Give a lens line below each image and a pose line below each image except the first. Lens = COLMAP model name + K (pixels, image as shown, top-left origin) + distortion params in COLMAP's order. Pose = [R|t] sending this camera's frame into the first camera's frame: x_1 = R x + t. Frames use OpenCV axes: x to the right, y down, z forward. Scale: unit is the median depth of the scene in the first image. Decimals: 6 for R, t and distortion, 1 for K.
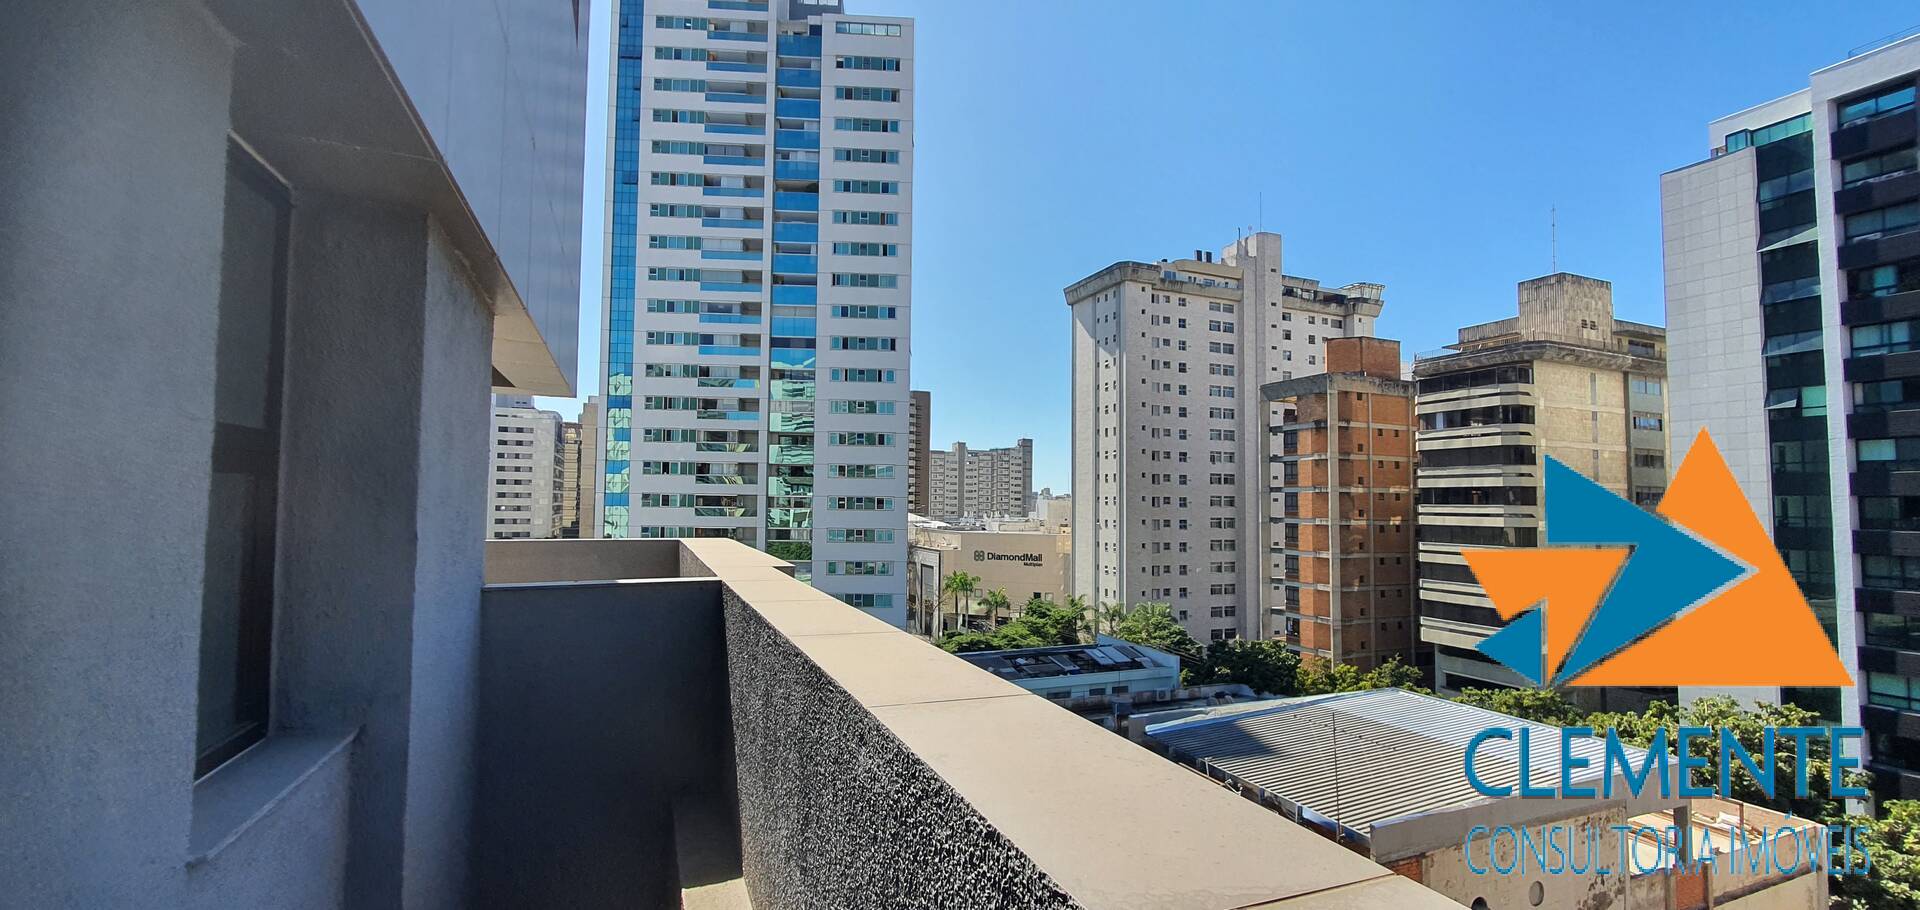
lens RADIAL K [[776.5, 0, 954.9], [0, 776.5, 462.4], [0, 0, 1]] dist [0.006820, -0.003308]
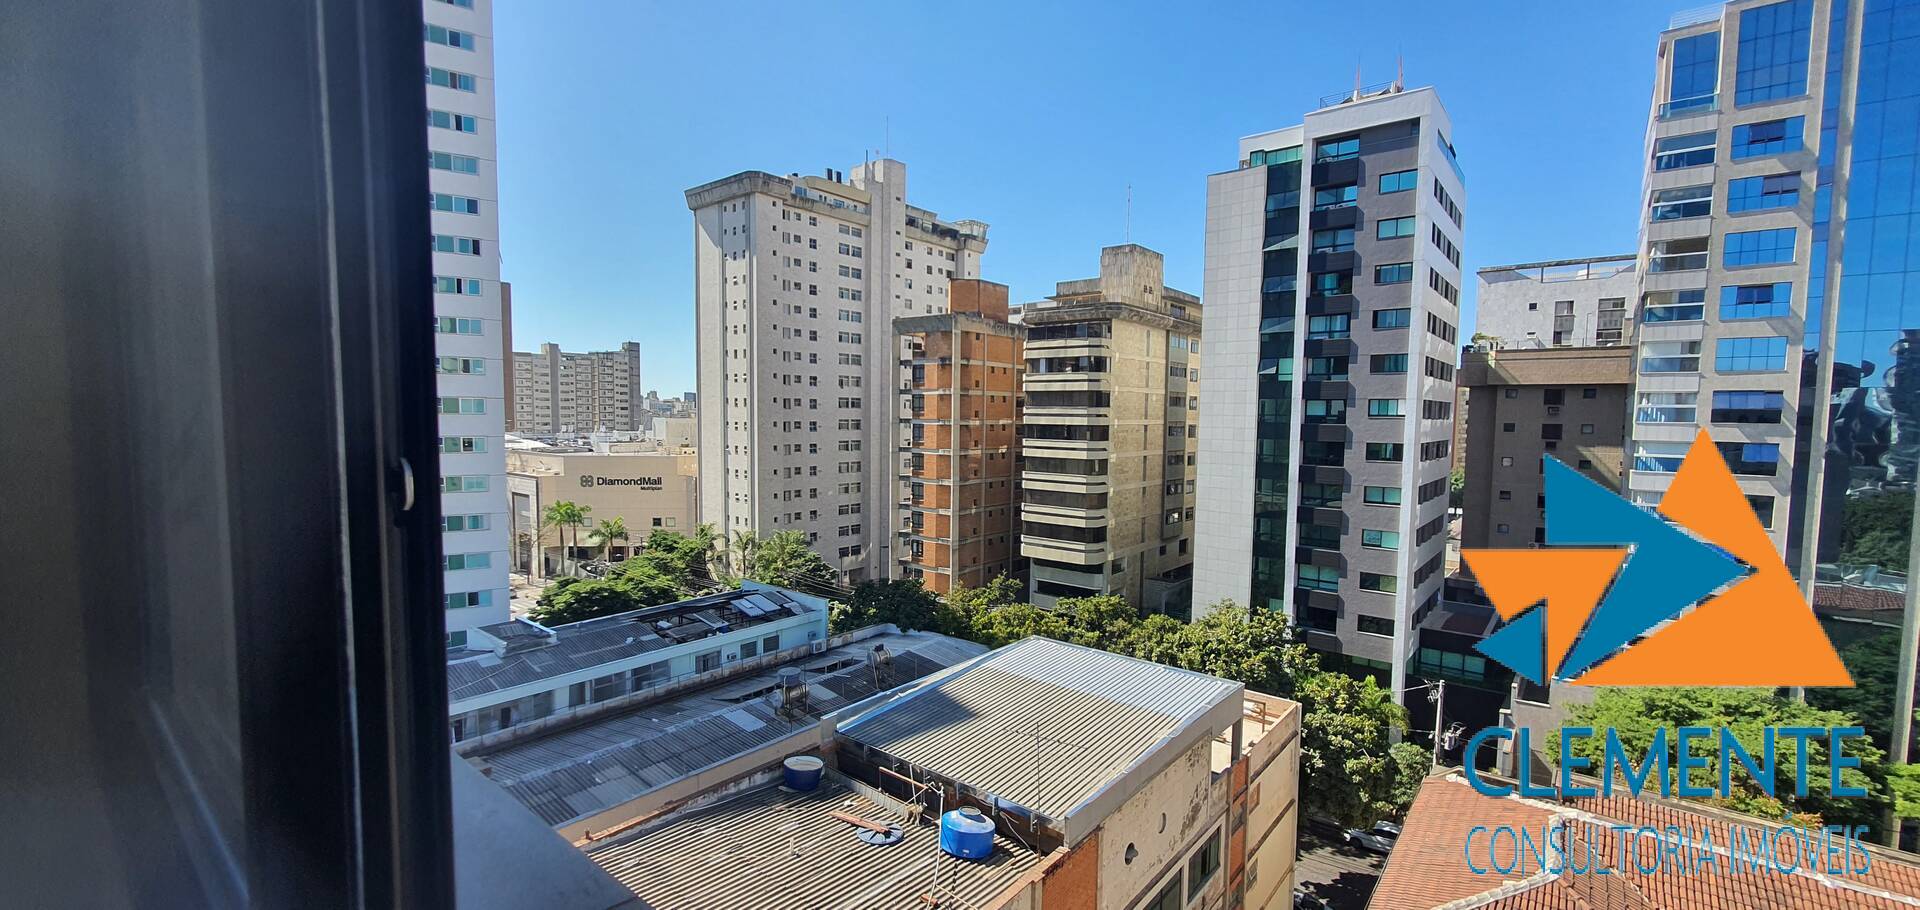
lens RADIAL K [[776.5, 0, 947.1], [0, 776.5, 462.7], [0, 0, 1]] dist [0.006820, -0.003308]
pose [[0.886741, -0.033222, 0.461072, -0.026265], [-0.025507, 0.992379, 0.120558, -0.039838], [-0.461563, -0.118664, 0.879135, 0.040940]]
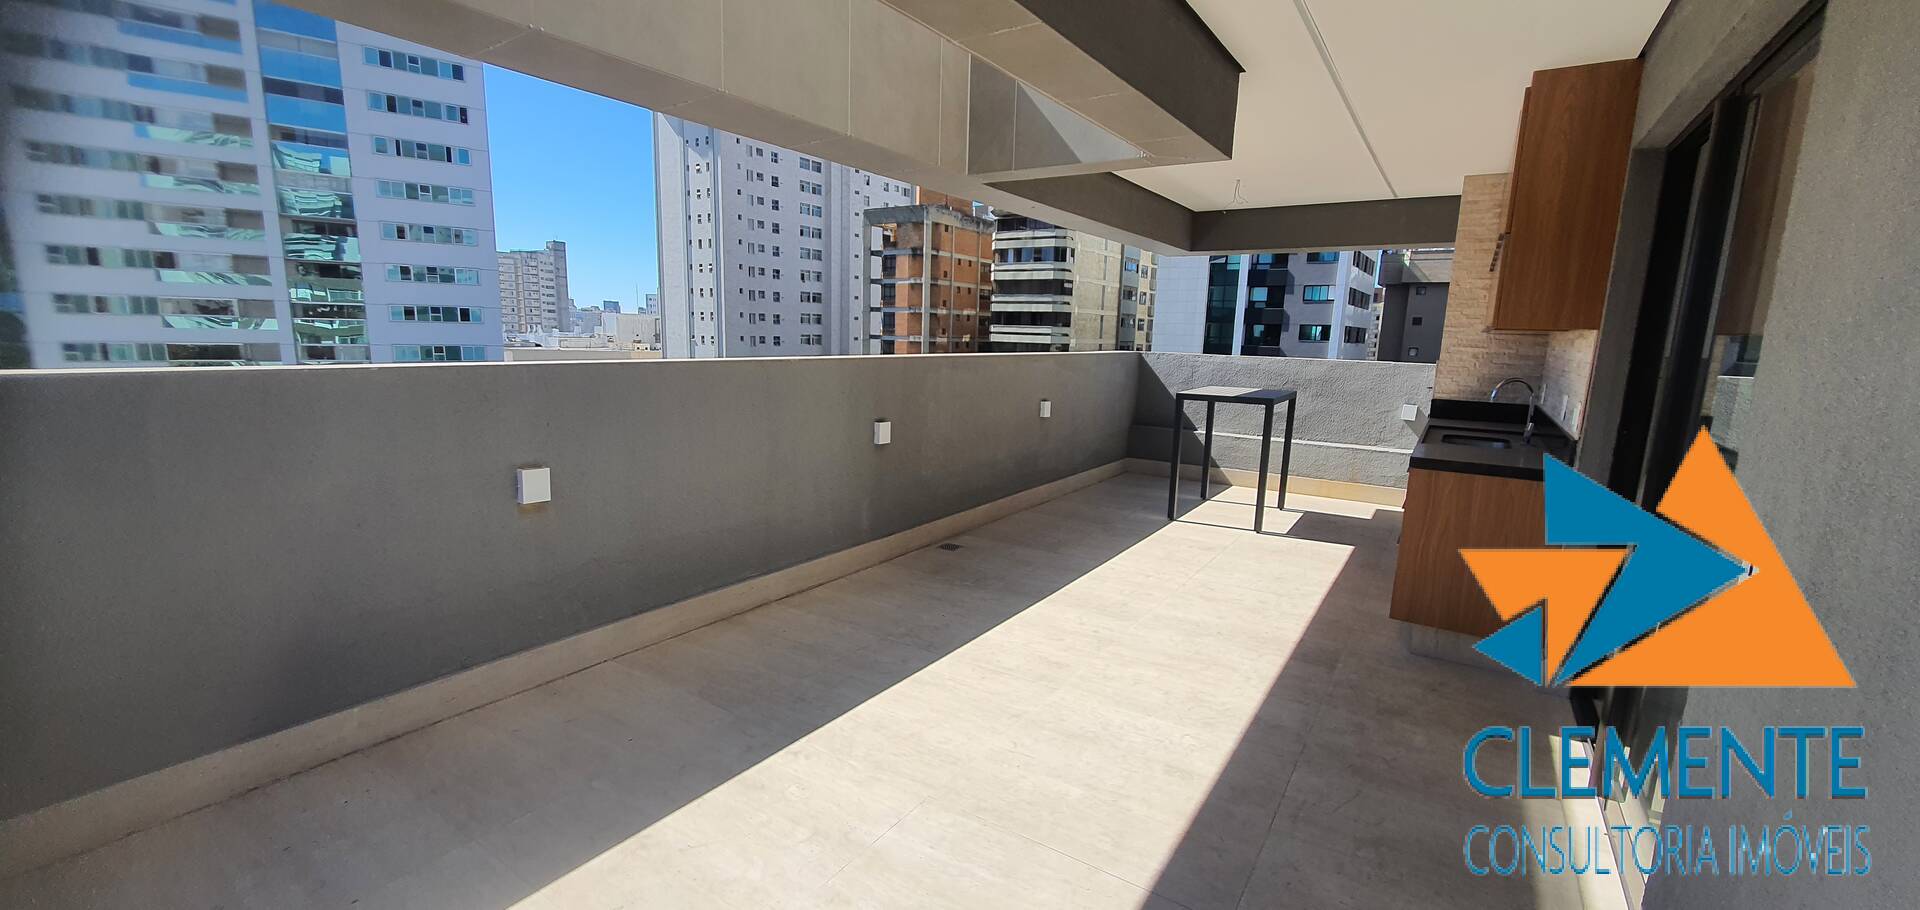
lens RADIAL K [[776.5, 0, 948.0], [0, 776.5, 459.5], [0, 0, 1]] dist [0.006820, -0.003308]
pose [[0.840439, -0.079985, 0.535970, -0.118708], [-0.045229, 0.975243, 0.216462, -0.000953], [-0.540015, -0.206165, 0.816015, -0.004161]]
